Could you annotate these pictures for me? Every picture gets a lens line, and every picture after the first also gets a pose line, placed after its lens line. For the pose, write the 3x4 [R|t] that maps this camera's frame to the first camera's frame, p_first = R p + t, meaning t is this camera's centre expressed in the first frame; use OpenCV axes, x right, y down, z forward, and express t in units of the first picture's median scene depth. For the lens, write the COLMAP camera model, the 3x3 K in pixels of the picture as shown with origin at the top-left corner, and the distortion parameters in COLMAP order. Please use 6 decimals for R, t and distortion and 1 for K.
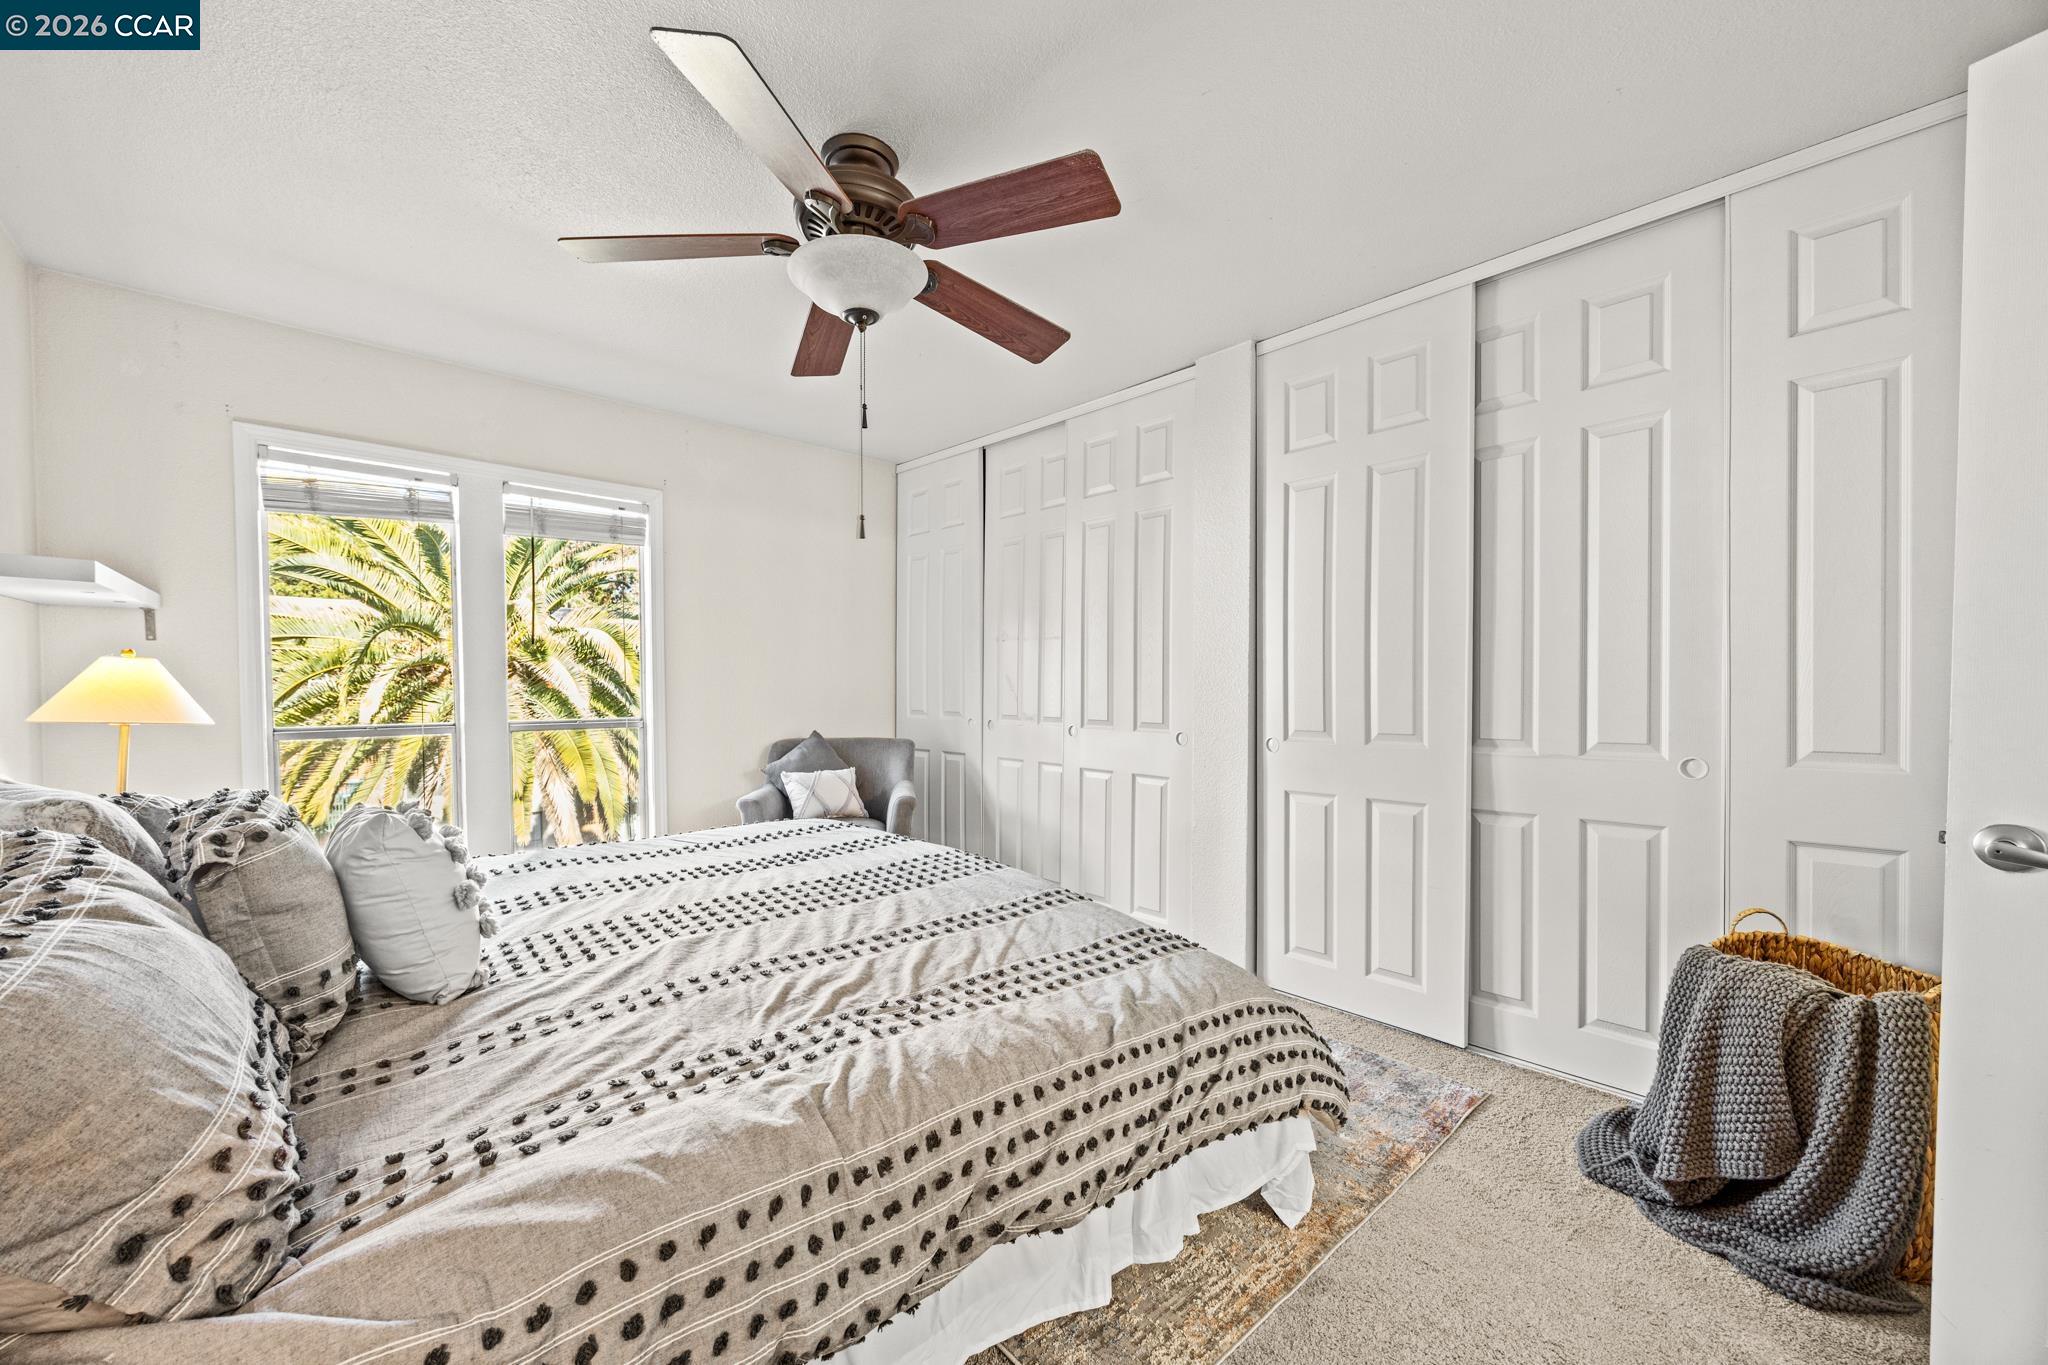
lens RADIAL K [[777.3, 0, 1021.9], [0, 777.3, 678.2], [0, 0, 1]] dist [-0.002511, -0.000099]
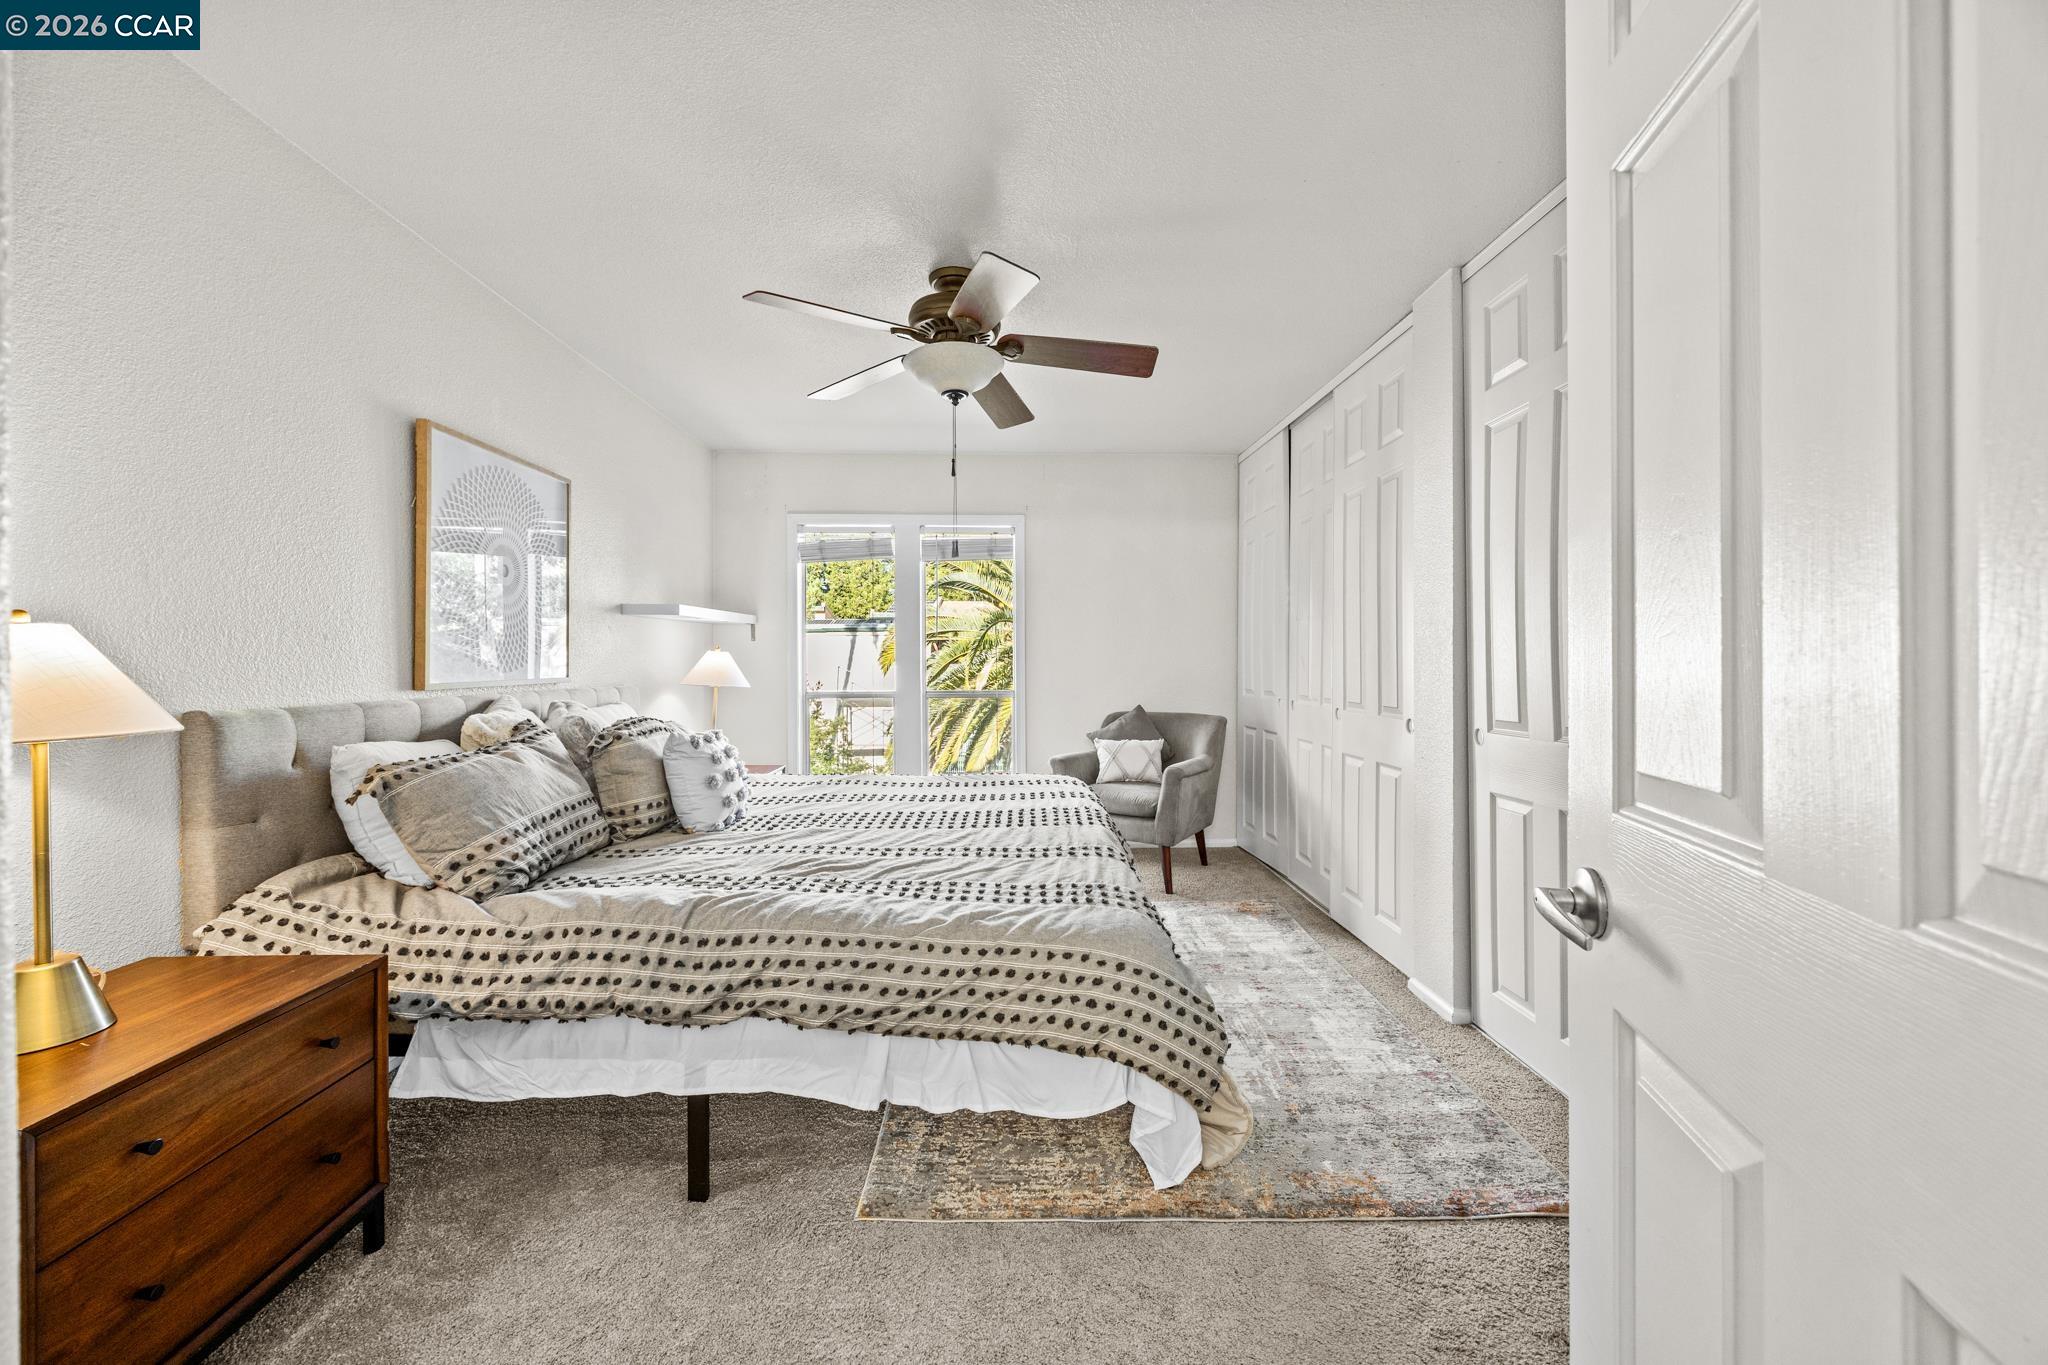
lens RADIAL K [[773.6, 0, 1028.1], [0, 773.6, 631.3], [0, 0, 1]] dist [-0.007336, -0.000038]
pose [[0.754823, -0.028859, -0.655294, 0.636024], [0.007198, 0.999336, -0.035718, -0.002693], [0.655889, 0.022244, 0.754529, 0.062170]]
